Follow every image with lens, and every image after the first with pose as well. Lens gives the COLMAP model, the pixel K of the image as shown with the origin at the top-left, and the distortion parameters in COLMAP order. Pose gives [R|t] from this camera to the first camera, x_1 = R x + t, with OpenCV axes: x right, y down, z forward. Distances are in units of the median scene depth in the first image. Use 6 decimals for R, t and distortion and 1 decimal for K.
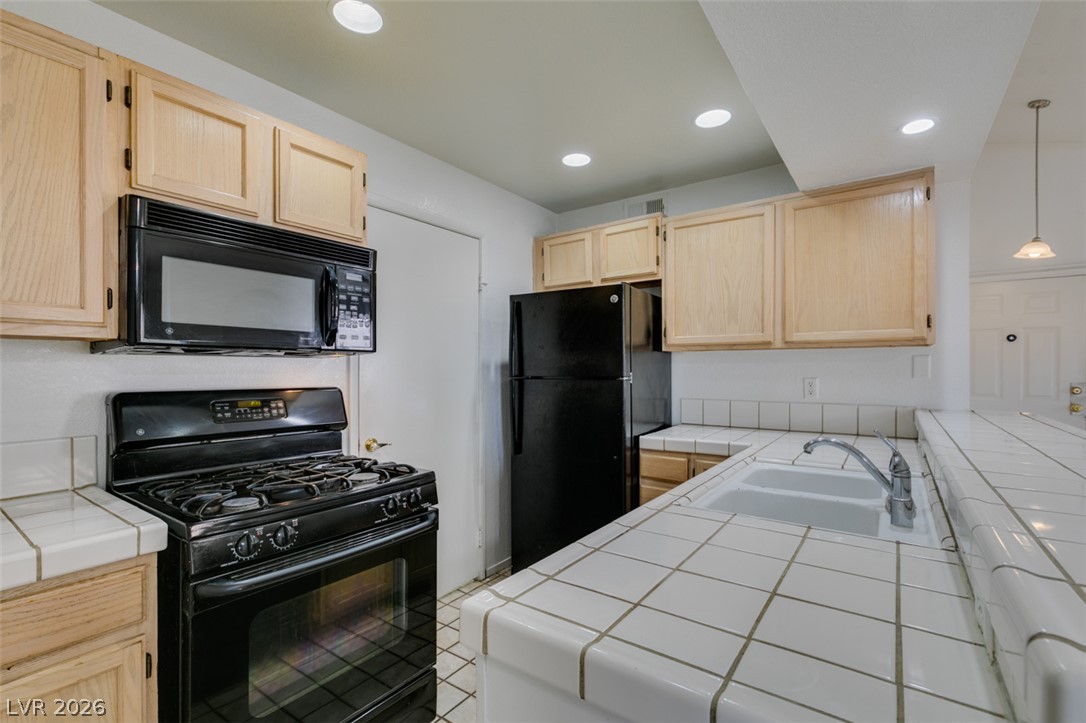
lens RADIAL K [[488.0, 0, 540.9], [0, 488.0, 368.4], [0, 0, 1]] dist [-0.000890, -0.001043]
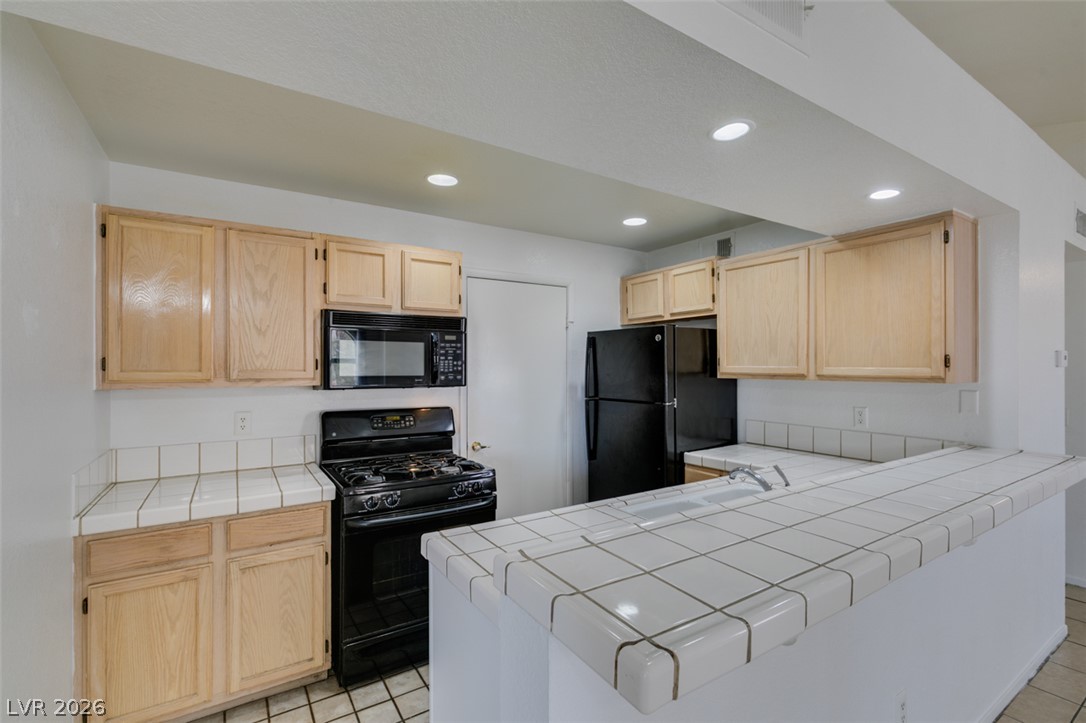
lens RADIAL K [[488.0, 0, 541.0], [0, 488.0, 363.4], [0, 0, 1]] dist [-0.000890, -0.001043]
pose [[0.931249, -0.000261, -0.364384, 0.373051], [-0.001144, 0.999993, -0.003639, -0.086753], [0.364382, 0.003805, 0.931242, -0.269124]]
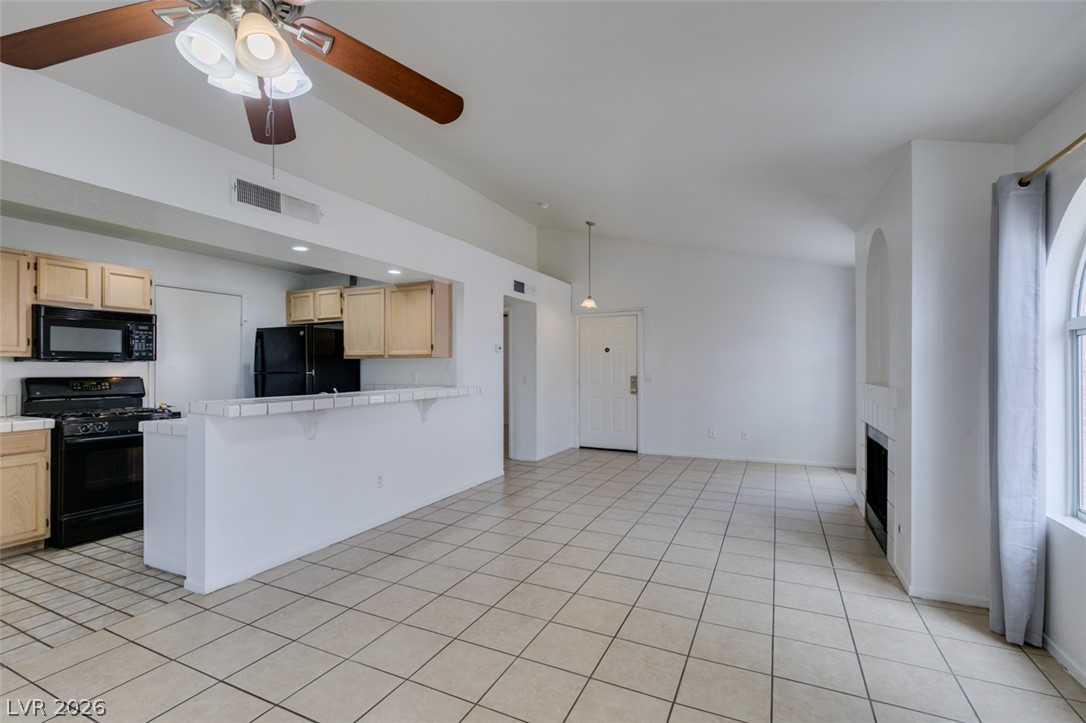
lens RADIAL K [[488.0, 0, 543.5], [0, 488.0, 366.7], [0, 0, 1]] dist [-0.000890, -0.001043]
pose [[0.983502, -0.000245, 0.180896, 0.894410], [0.000845, 0.999994, -0.003238, 0.003311], [-0.180894, 0.003338, 0.983497, -1.351241]]
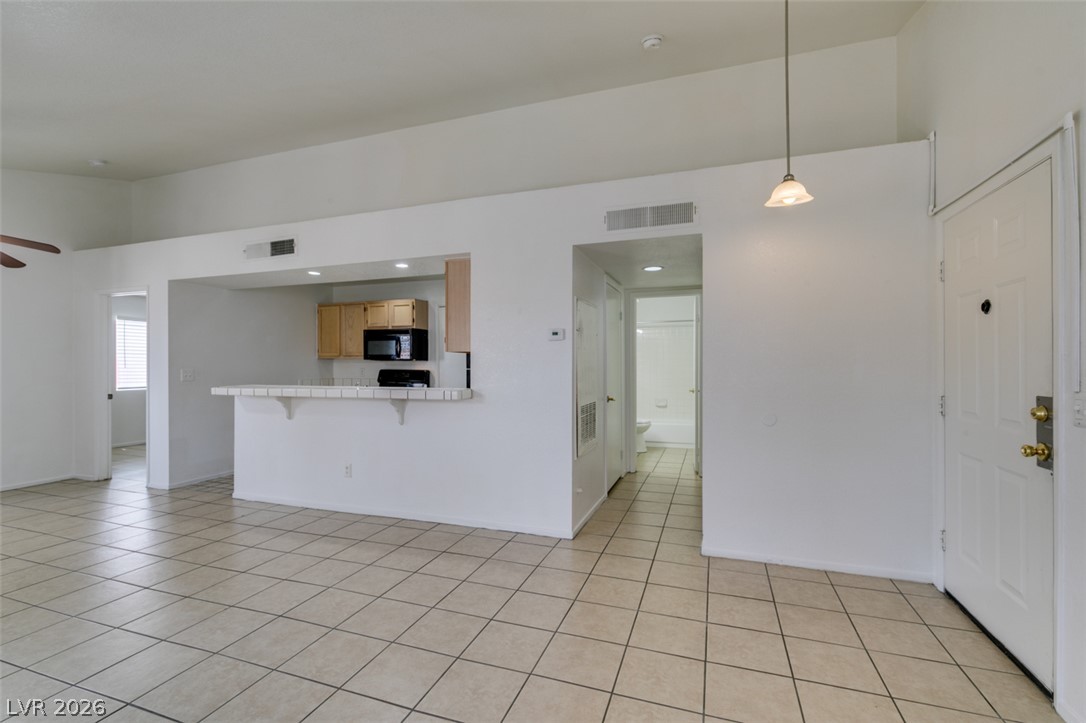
lens RADIAL K [[488.0, 0, 539.1], [0, 488.0, 363.4], [0, 0, 1]] dist [-0.000890, -0.001043]
pose [[0.279751, -0.000692, -0.960072, 2.755182], [-0.000832, 0.999999, -0.000964, -0.002925], [0.960072, 0.001068, 0.279750, 0.809855]]
